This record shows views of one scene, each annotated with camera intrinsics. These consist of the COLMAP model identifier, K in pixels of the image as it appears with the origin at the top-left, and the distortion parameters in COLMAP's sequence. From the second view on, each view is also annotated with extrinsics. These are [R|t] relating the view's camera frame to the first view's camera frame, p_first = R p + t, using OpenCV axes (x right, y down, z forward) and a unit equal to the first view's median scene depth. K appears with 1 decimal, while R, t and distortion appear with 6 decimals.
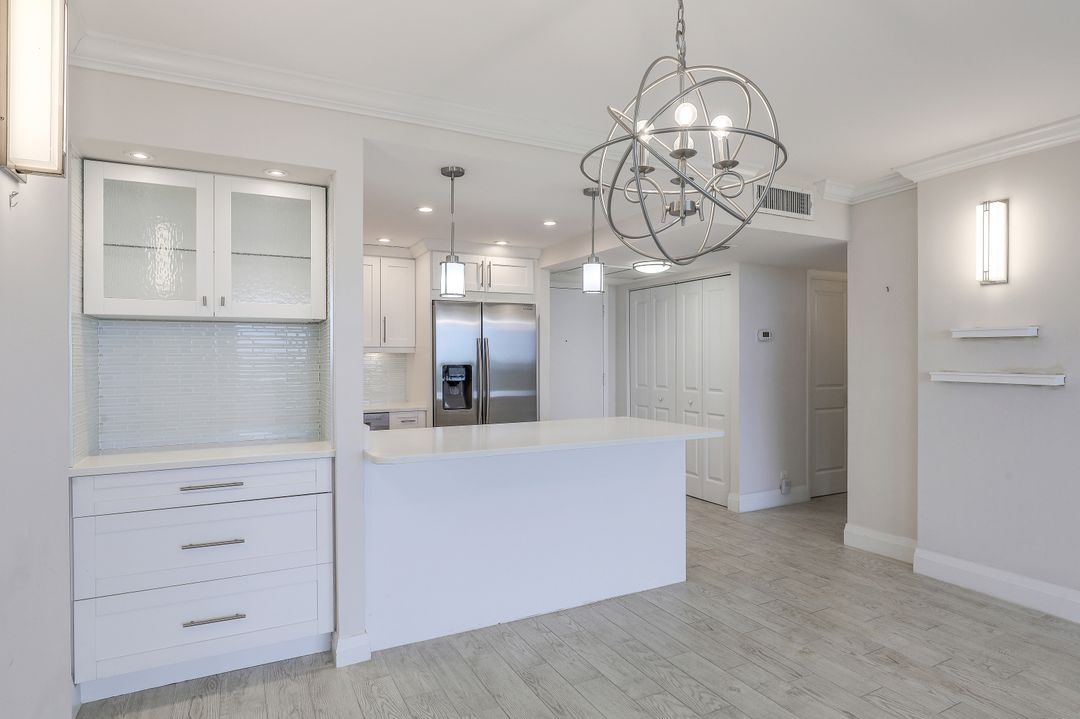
lens RADIAL K [[606.5, 0, 540.0], [0, 606.5, 359.5], [0, 0, 1]] dist [-0.003438, -0.000177]
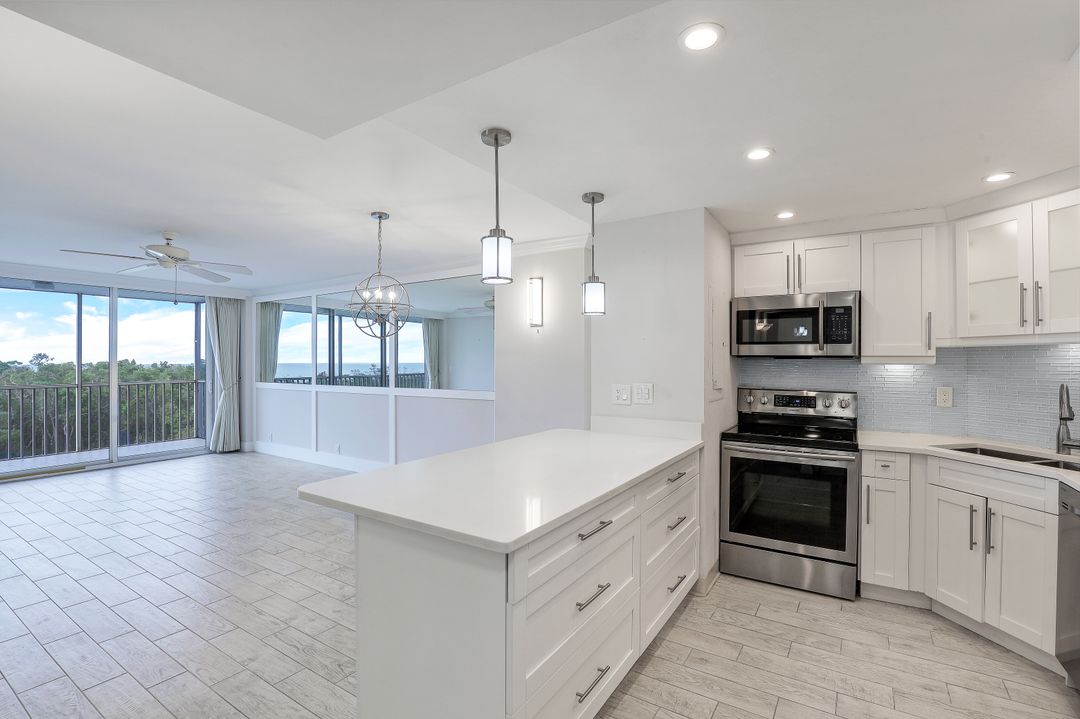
lens RADIAL K [[498.8, 0, 556.4], [0, 498.8, 363.0], [0, 0, 1]] dist [-0.020383, 0.000197]
pose [[-0.854609, 0.004286, -0.519254, 0.398684], [-0.000550, 0.999958, 0.009159, -0.029248], [0.519272, 0.008113, -0.854571, 1.861821]]
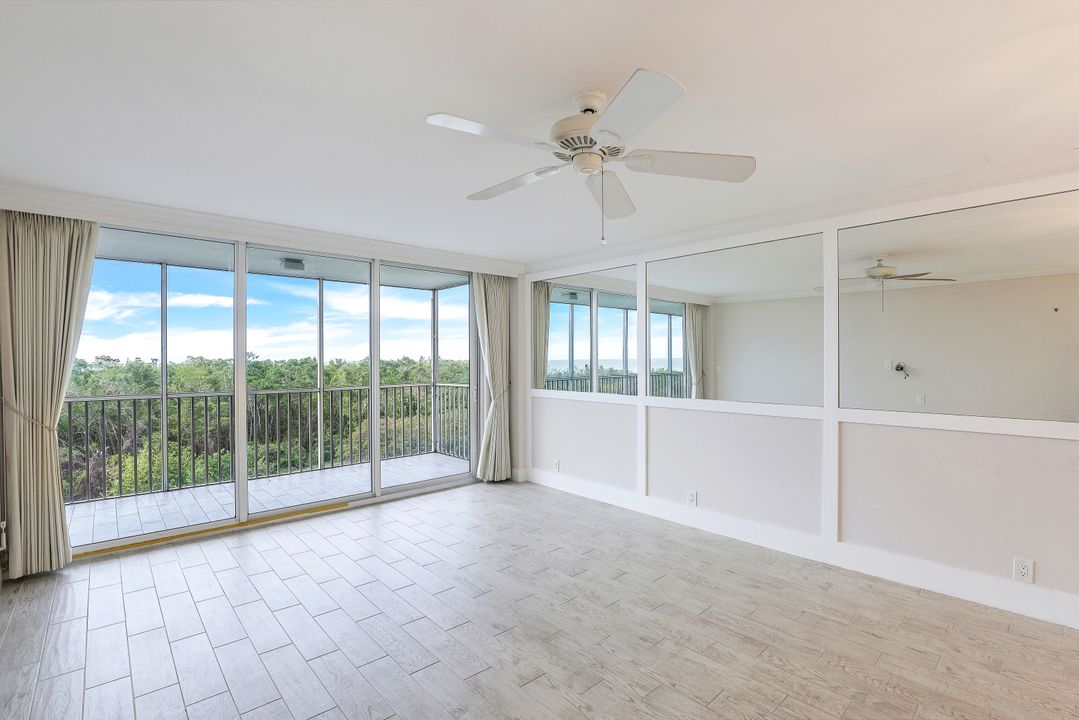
lens RADIAL K [[502.6, 0, 557.7], [0, 502.6, 358.6], [0, 0, 1]] dist [-0.019775, 0.000019]
pose [[-0.956382, 0.003784, -0.292095, 0.873270], [0.002000, 0.999977, 0.006406, -0.033338], [0.292113, 0.005542, -0.956368, 0.717743]]
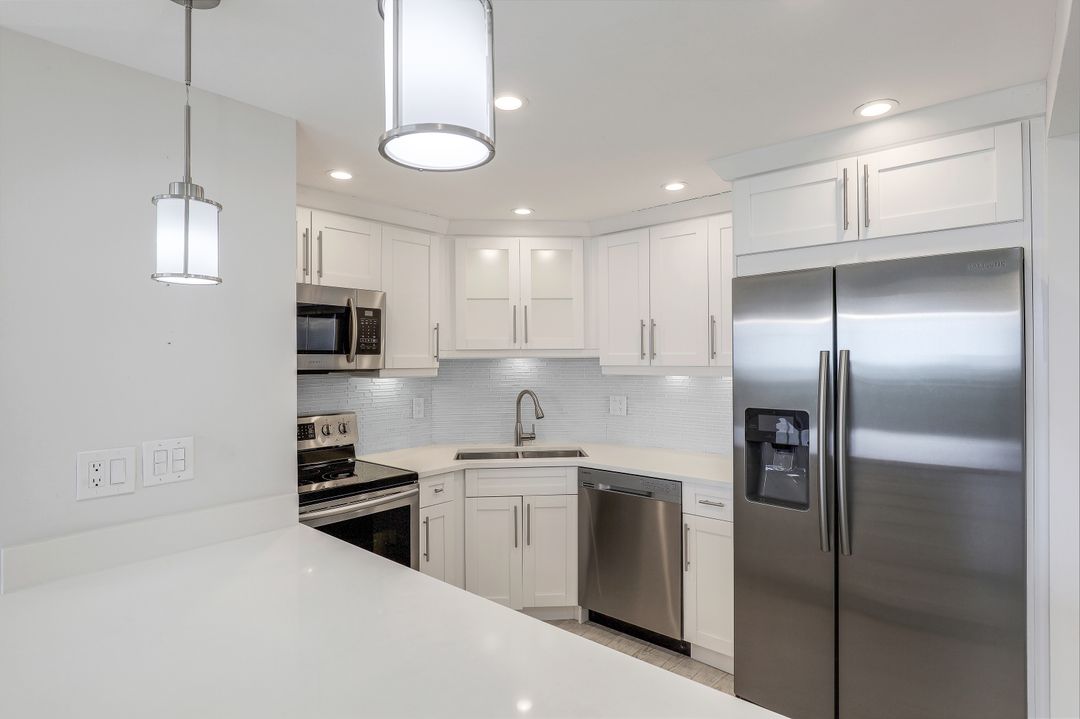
lens RADIAL K [[550.6, 0, 544.1], [0, 550.6, 359.3], [0, 0, 1]] dist [-0.019505, 0.000506]
pose [[0.380119, 0.001194, -0.924937, 0.323144], [0.003102, 0.999992, 0.002566, -0.054718], [0.924932, -0.003844, 0.380113, 1.173671]]
